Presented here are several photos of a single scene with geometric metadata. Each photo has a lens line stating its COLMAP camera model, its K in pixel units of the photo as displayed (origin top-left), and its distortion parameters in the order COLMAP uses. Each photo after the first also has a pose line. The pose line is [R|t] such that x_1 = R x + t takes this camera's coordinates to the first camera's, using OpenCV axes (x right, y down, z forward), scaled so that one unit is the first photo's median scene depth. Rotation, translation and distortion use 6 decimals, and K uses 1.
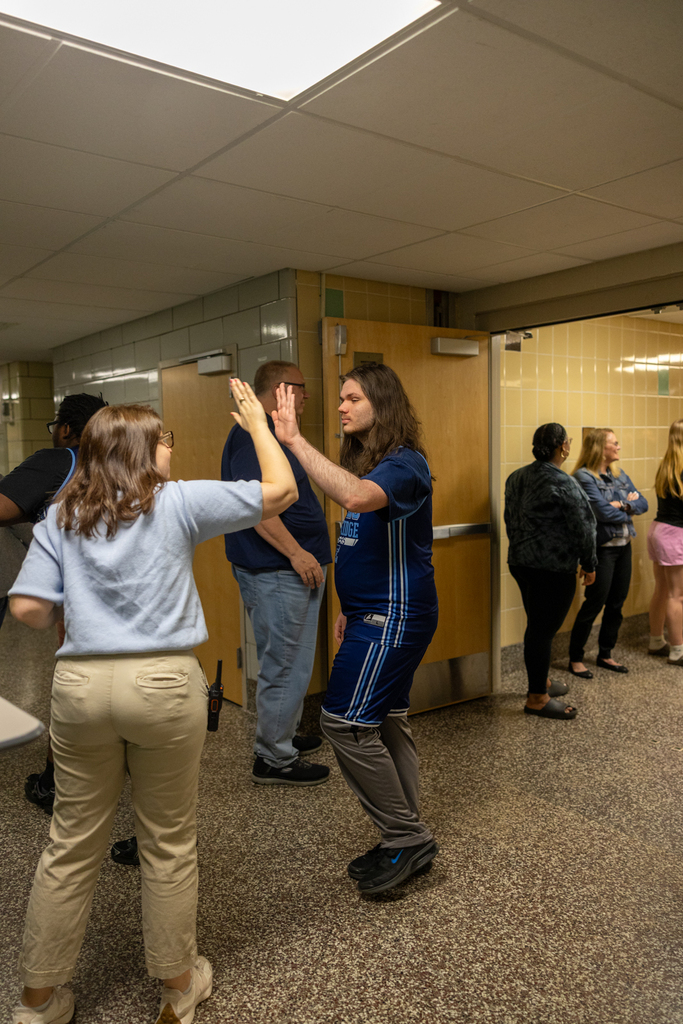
lens RADIAL K [[798.1, 0, 347.4], [0, 798.1, 513.5], [0, 0, 1]] dist [-0.002555, -0.001310]
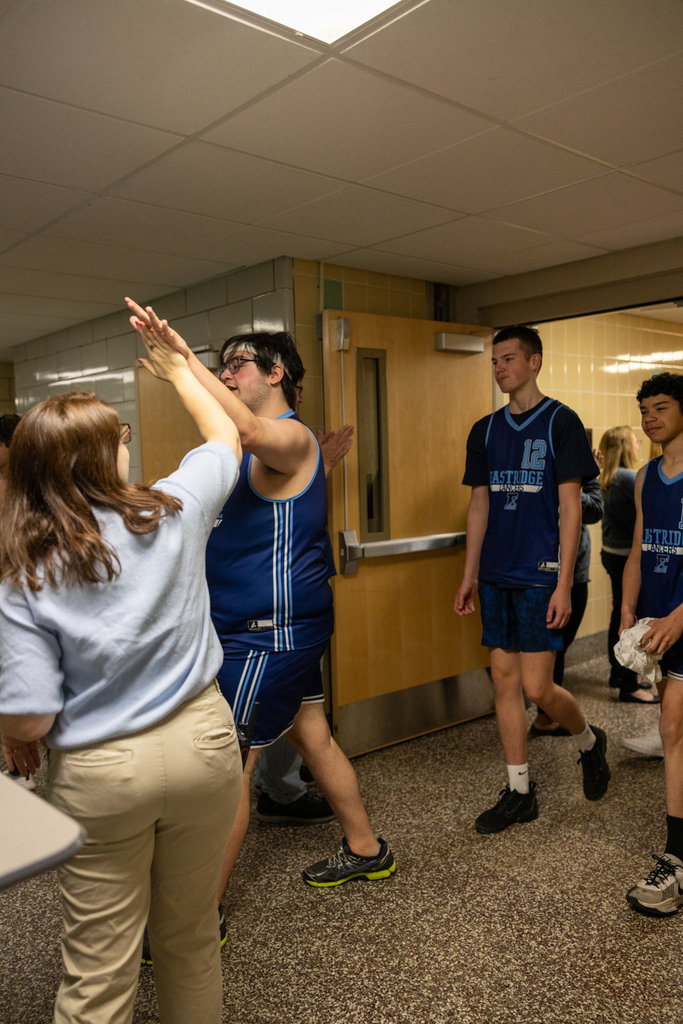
lens RADIAL K [[798.1, 0, 347.4], [0, 798.1, 513.5], [0, 0, 1]] dist [-0.002555, -0.001310]
pose [[0.998462, -0.010922, 0.054359, -0.065989], [0.011119, 0.999933, -0.003334, -0.008457], [-0.054319, 0.003933, 0.998516, 0.093515]]
